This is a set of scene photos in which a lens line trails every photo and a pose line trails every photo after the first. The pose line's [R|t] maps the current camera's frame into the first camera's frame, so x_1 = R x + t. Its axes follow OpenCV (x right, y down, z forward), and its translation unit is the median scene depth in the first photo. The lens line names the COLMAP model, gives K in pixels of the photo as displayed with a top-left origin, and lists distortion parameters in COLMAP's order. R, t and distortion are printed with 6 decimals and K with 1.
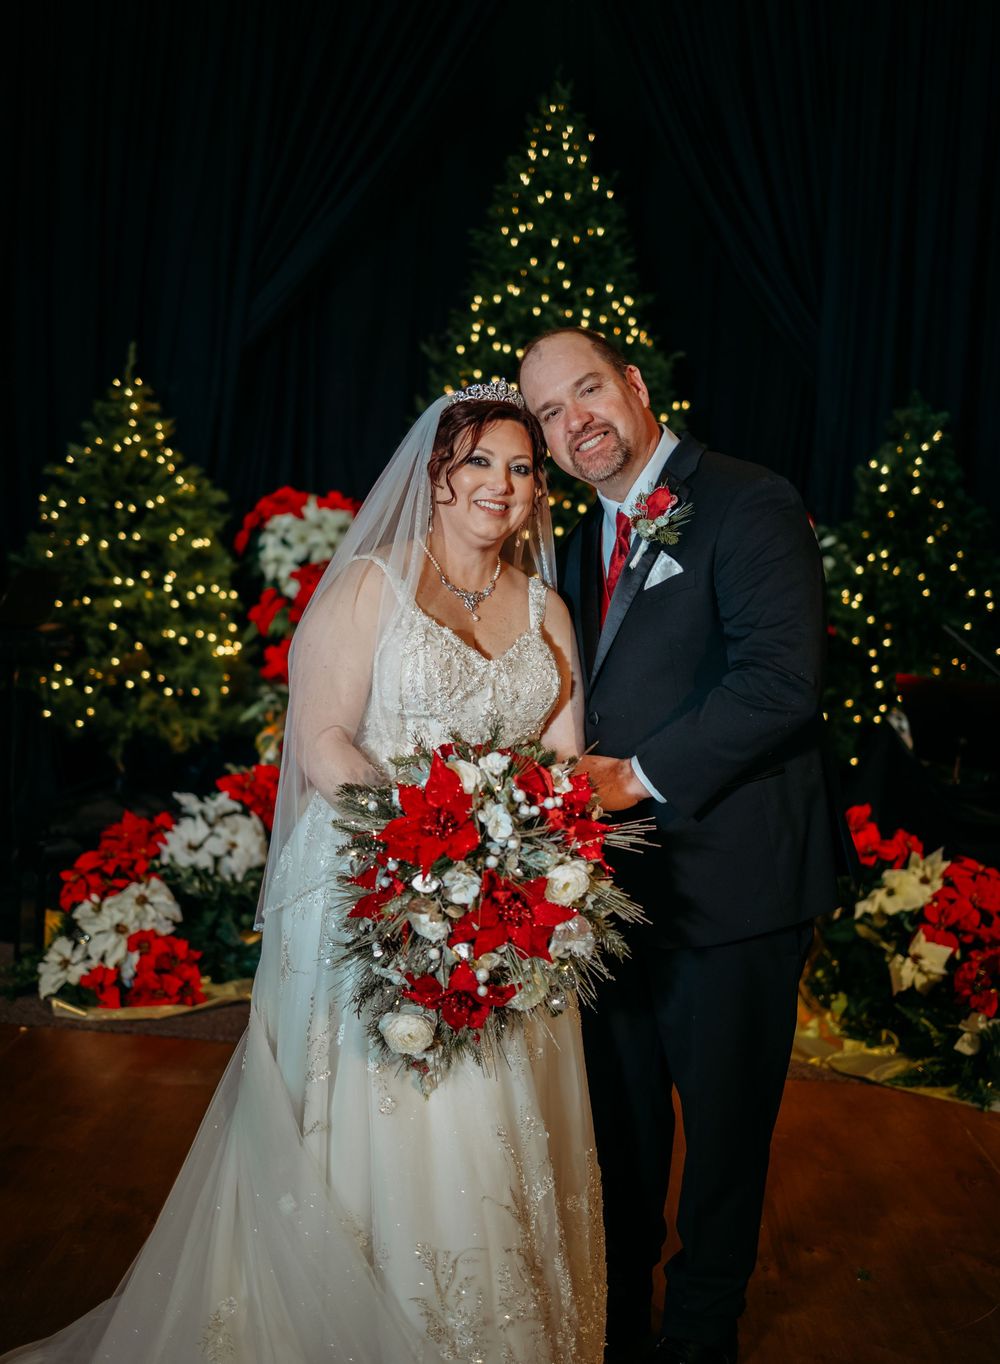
lens RADIAL K [[1501.0, 0, 489.8], [0, 1501.0, 687.2], [0, 0, 1]] dist [-0.016707, 0.000000]
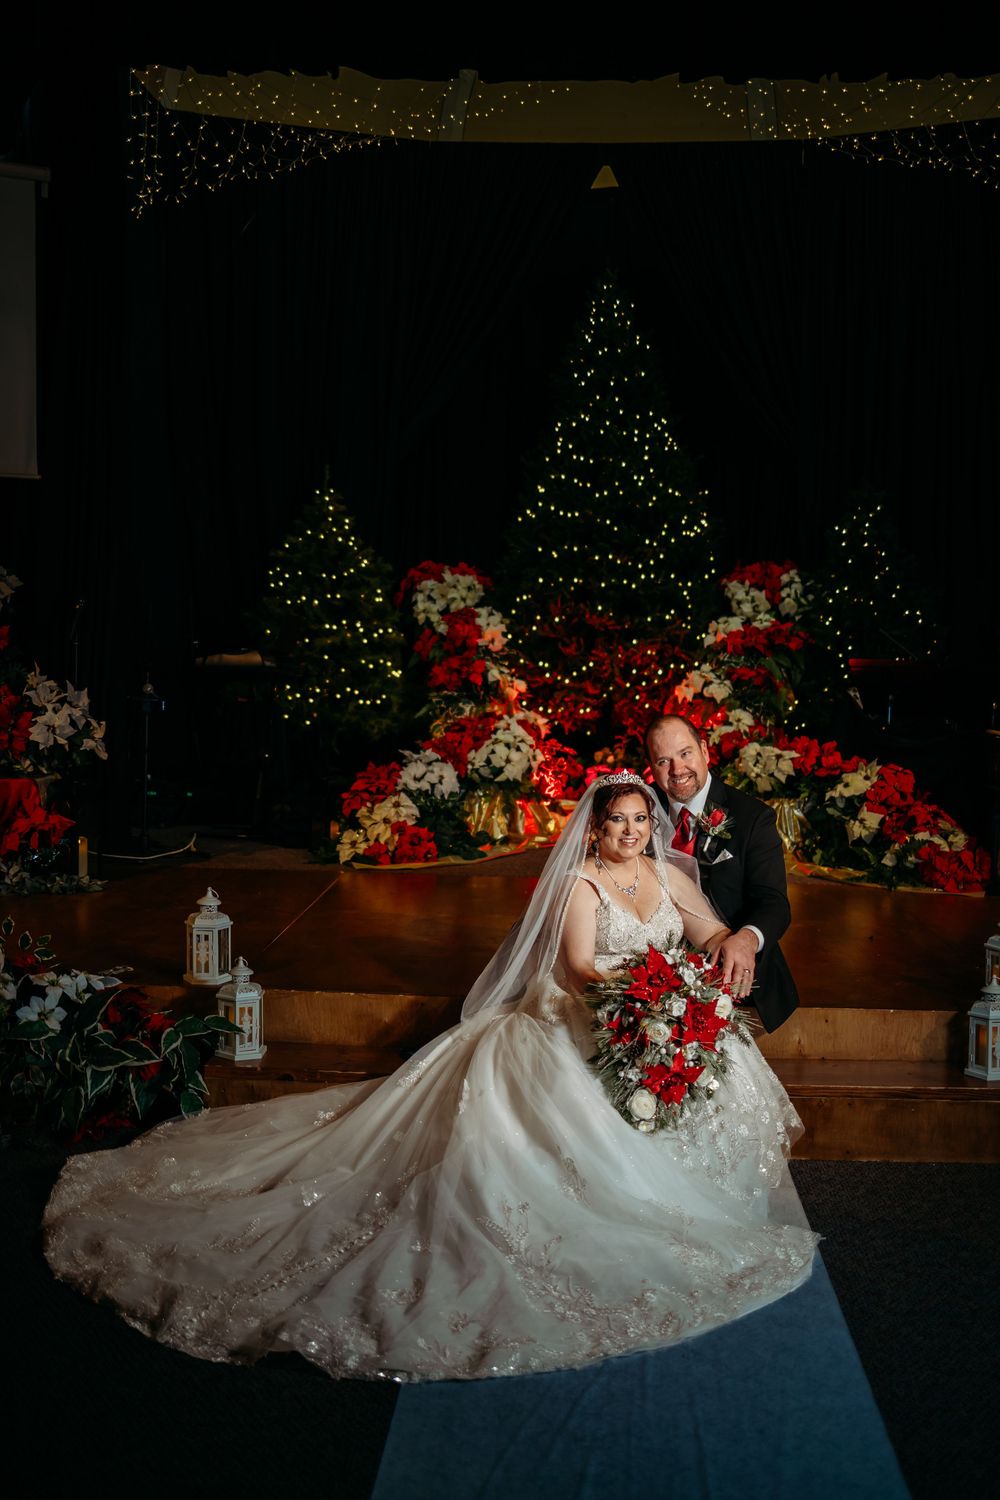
lens RADIAL K [[1535.6, 0, 509.6], [0, 1535.6, 746.9], [0, 0, 1]] dist [-0.004272, 0.000000]
pose [[0.999267, -0.038158, 0.002988, -0.078477], [0.038203, 0.999127, -0.016931, 0.079920], [-0.002340, 0.017032, 0.999852, -0.507309]]
